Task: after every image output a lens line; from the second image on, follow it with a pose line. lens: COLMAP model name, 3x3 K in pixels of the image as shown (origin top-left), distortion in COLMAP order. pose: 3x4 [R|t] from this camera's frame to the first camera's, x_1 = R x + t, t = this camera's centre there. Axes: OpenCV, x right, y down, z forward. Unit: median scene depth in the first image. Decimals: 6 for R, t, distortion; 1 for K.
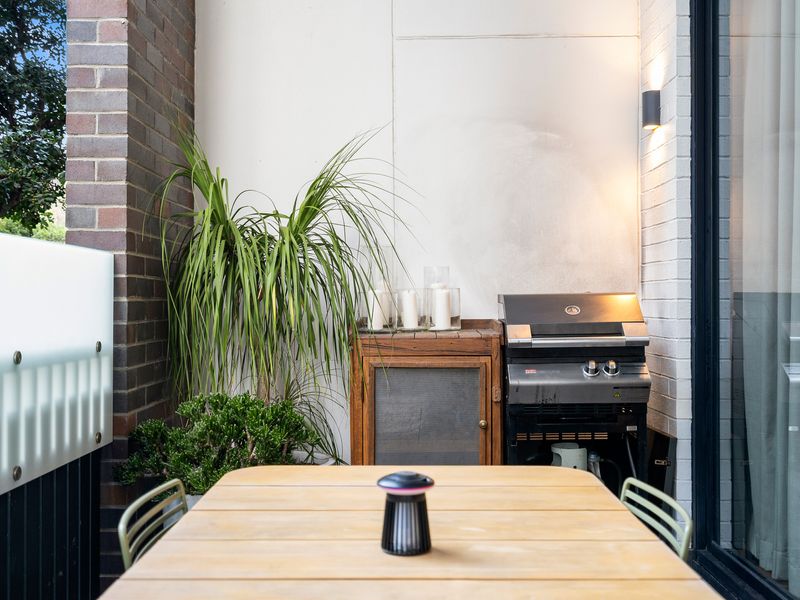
lens RADIAL K [[896.0, 0, 401.0], [0, 896.0, 296.7], [0, 0, 1]] dist [-0.028326, 0.000000]
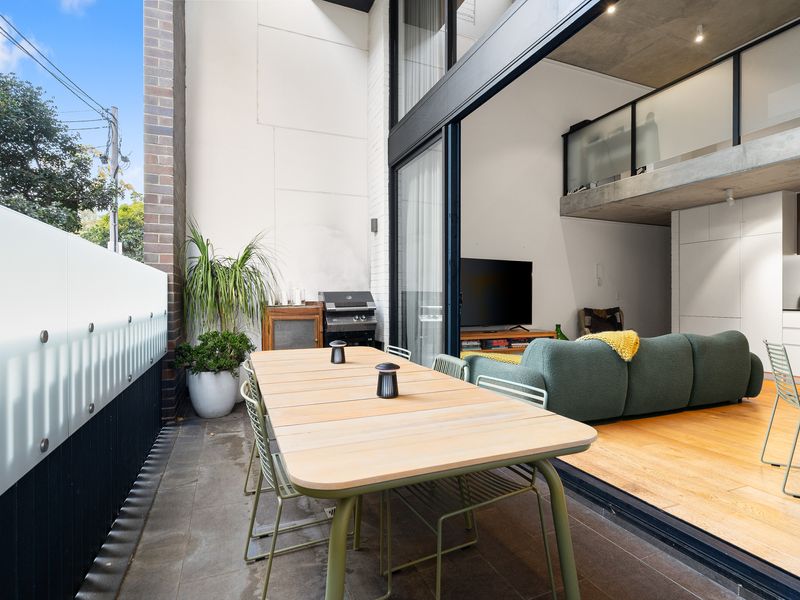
lens RADIAL K [[408.1, 0, 400.4], [0, 408.1, 299.4], [0, 0, 1]] dist [0.001605, 0.000682]
pose [[0.921849, -0.003694, 0.387532, -0.148870], [0.000188, 0.999959, 0.009084, 0.009214], [-0.387550, -0.008302, 0.921811, -0.217334]]
